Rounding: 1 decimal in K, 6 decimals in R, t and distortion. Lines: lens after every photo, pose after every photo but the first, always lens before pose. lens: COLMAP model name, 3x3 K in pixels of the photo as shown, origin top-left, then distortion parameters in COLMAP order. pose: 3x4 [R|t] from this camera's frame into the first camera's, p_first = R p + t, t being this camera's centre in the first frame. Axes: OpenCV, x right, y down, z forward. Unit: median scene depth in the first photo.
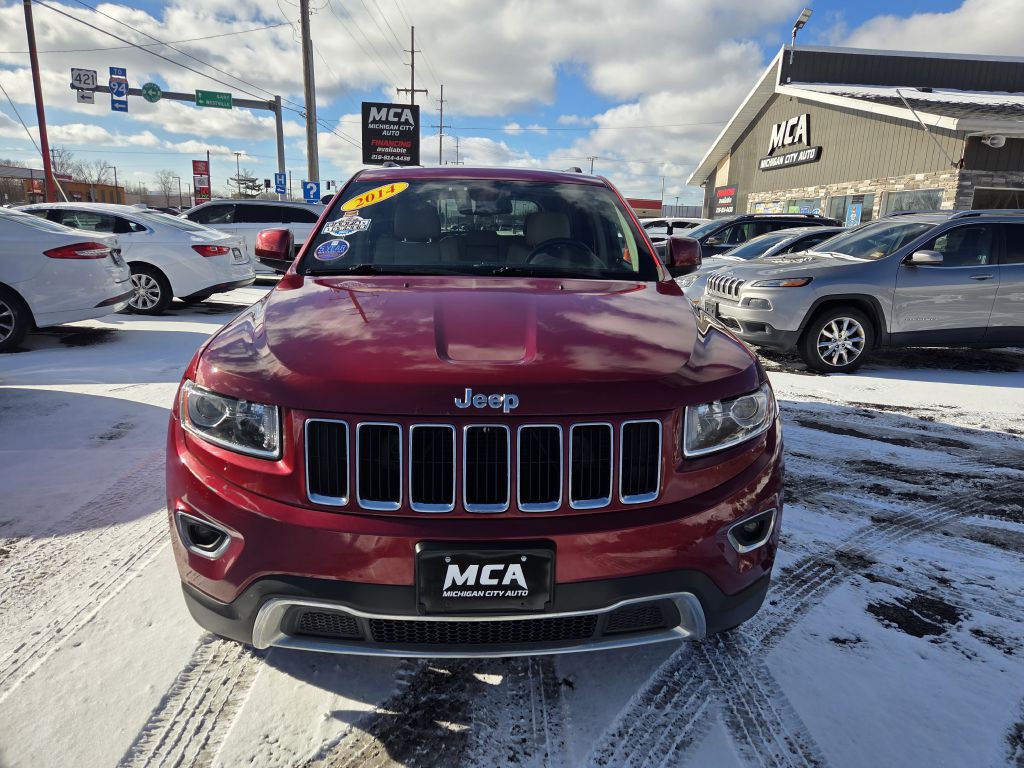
lens RADIAL K [[701.5, 0, 551.2], [0, 701.5, 382.8], [0, 0, 1]] dist [0.094510, -0.075157]
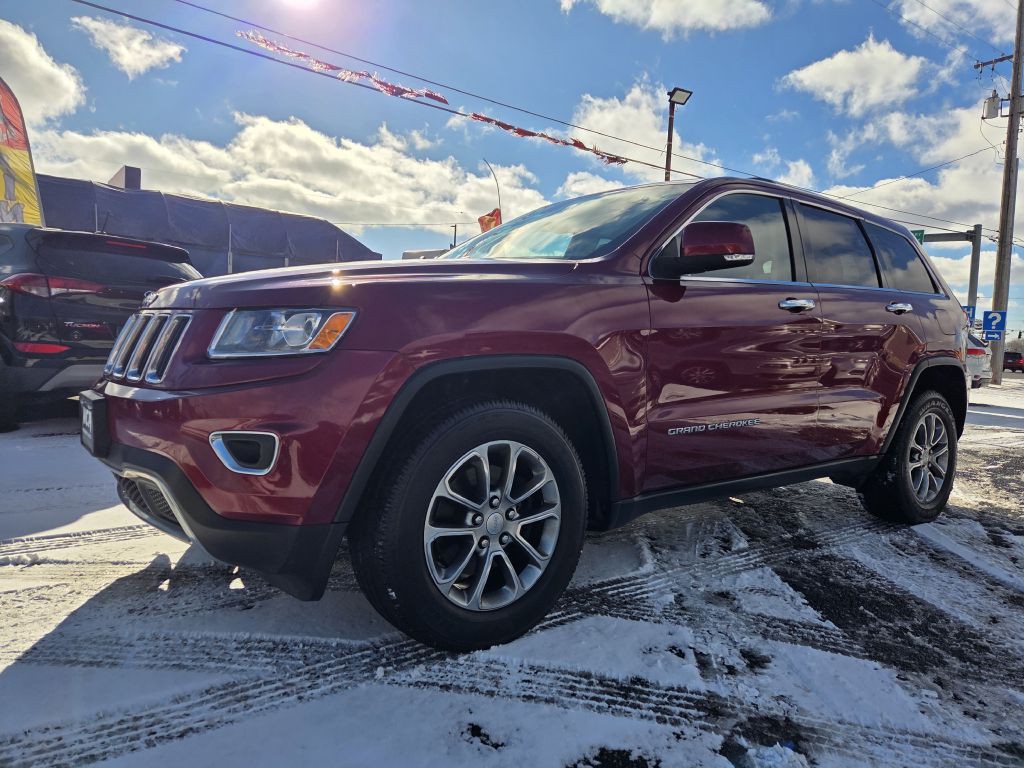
lens RADIAL K [[706.5, 0, 517.5], [0, 706.5, 365.0], [0, 0, 1]] dist [0.083041, -0.064064]
pose [[0.534275, 0.018317, -0.845112, 0.901668], [-0.212578, 0.970547, -0.113356, 0.095436], [0.818144, 0.240216, 0.522433, 0.566807]]
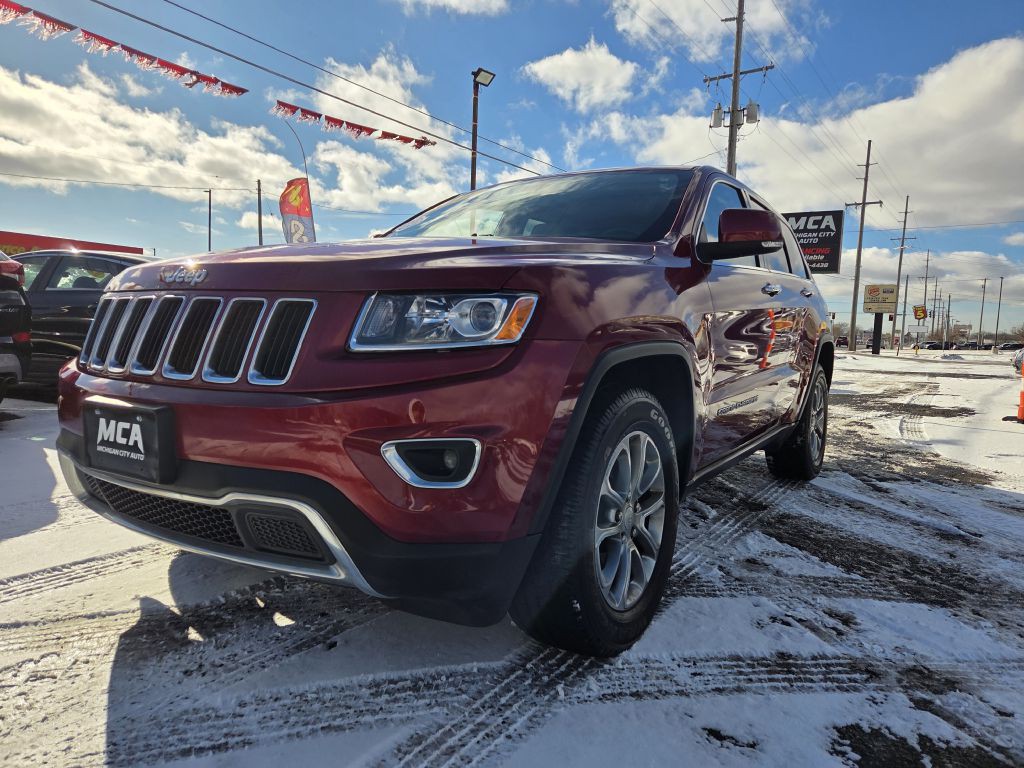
lens RADIAL K [[706.5, 0, 517.5], [0, 706.5, 365.0], [0, 0, 1]] dist [0.083041, -0.064064]
pose [[0.791335, 0.026581, -0.610805, 0.595477], [-0.144713, 0.978808, -0.144889, 0.148887], [0.594009, 0.203047, 0.778412, 0.316149]]
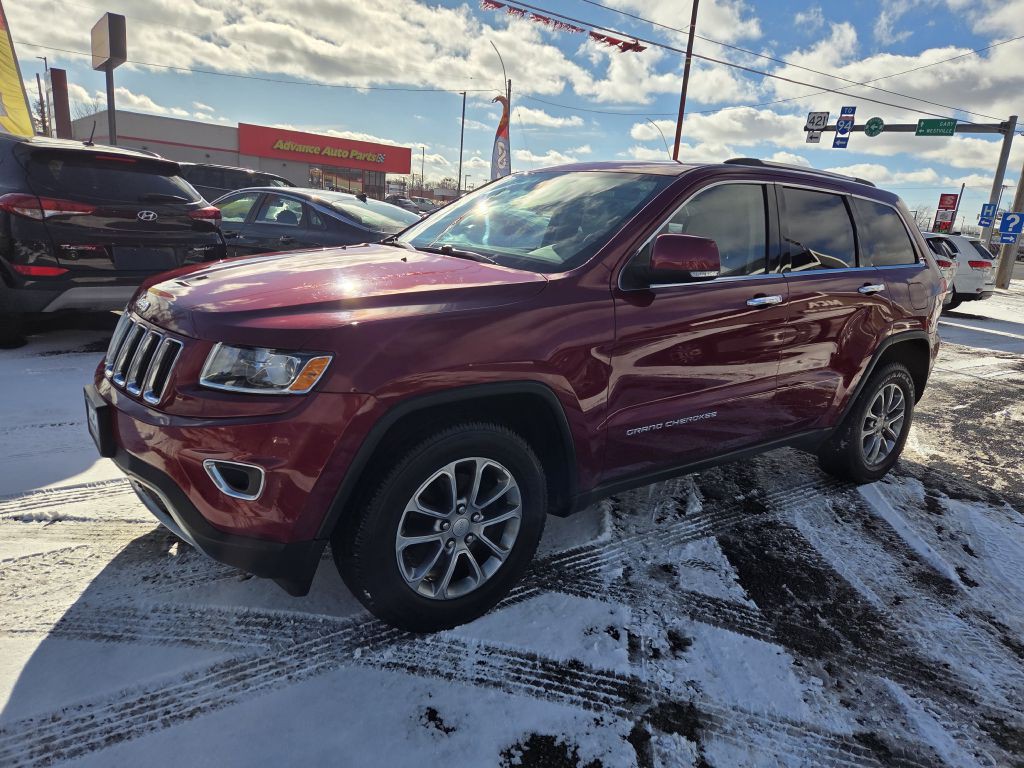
lens RADIAL K [[707.2, 0, 528.4], [0, 707.2, 379.7], [0, 0, 1]] dist [0.090248, -0.074715]
pose [[0.530751, 0.203903, -0.822634, 0.970669], [-0.248034, 0.965501, 0.079287, -0.086211], [0.810421, 0.161960, 0.563016, 0.534397]]
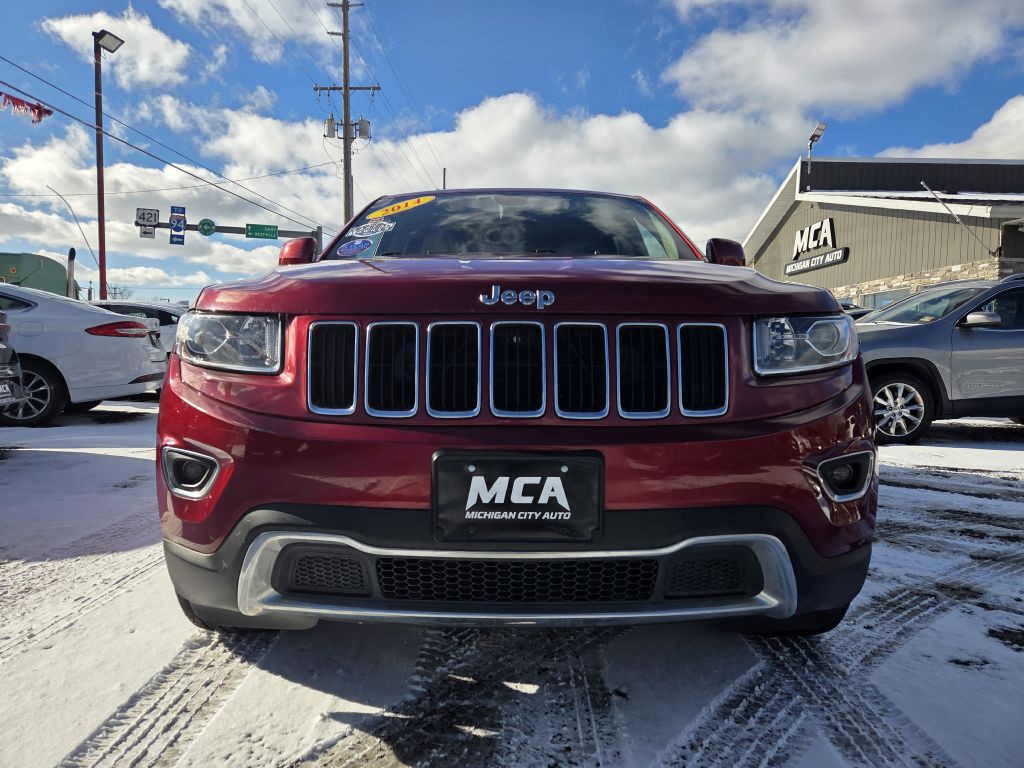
lens RADIAL K [[707.2, 0, 528.4], [0, 707.2, 379.7], [0, 0, 1]] dist [0.090248, -0.074715]
pose [[0.997446, -0.020539, -0.068413, -0.013870], [0.008096, 0.984103, -0.177415, 0.177265], [0.070969, 0.176408, 0.981755, 0.112200]]
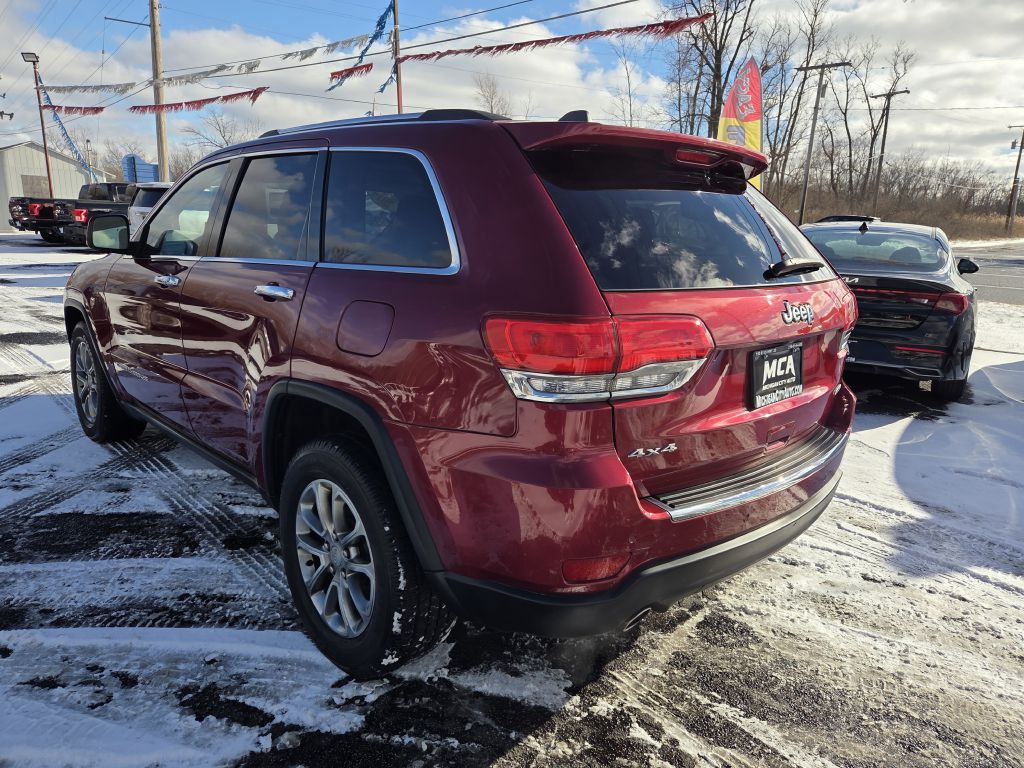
lens RADIAL K [[719.2, 0, 513.7], [0, 719.2, 367.6], [0, 0, 1]] dist [0.075166, -0.069607]
pose [[-0.806620, 0.060201, -0.587996, 0.436263], [-0.190545, 0.915205, 0.355095, -0.585726], [0.559514, 0.398467, -0.726752, 2.647296]]
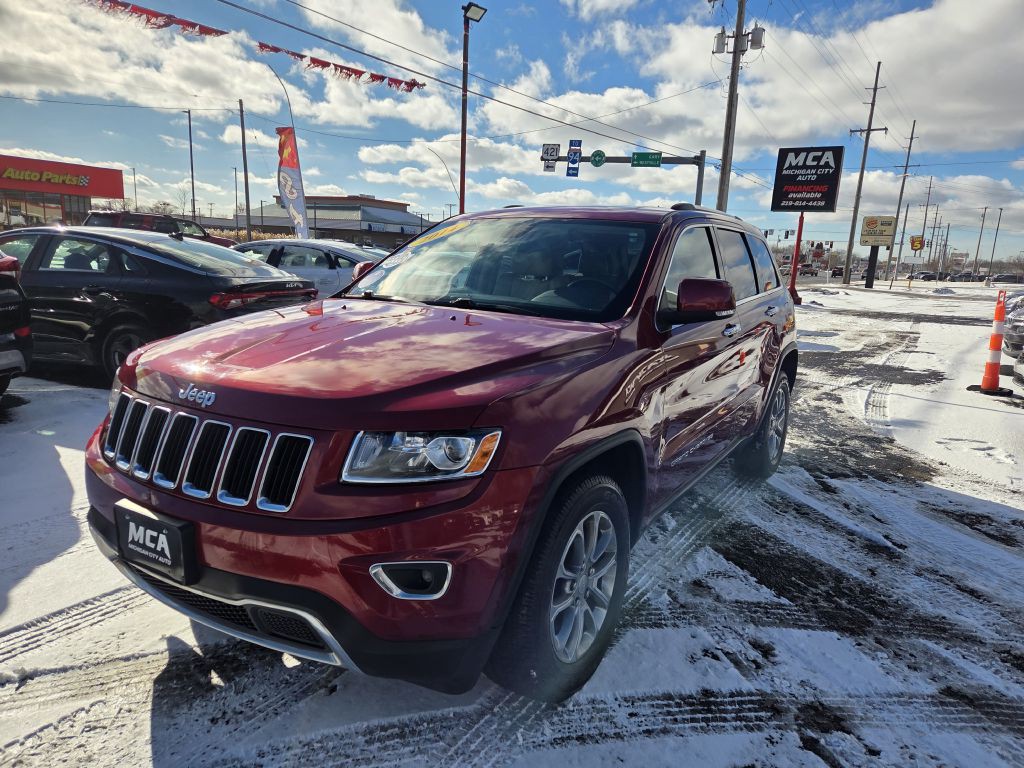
lens RADIAL K [[707.2, 0, 528.4], [0, 707.2, 379.7], [0, 0, 1]] dist [0.090248, -0.074715]
pose [[0.803143, 0.112054, -0.585153, 0.670647], [-0.152896, 0.988026, -0.020653, -0.038829], [0.575833, 0.106055, 0.810660, 0.216468]]
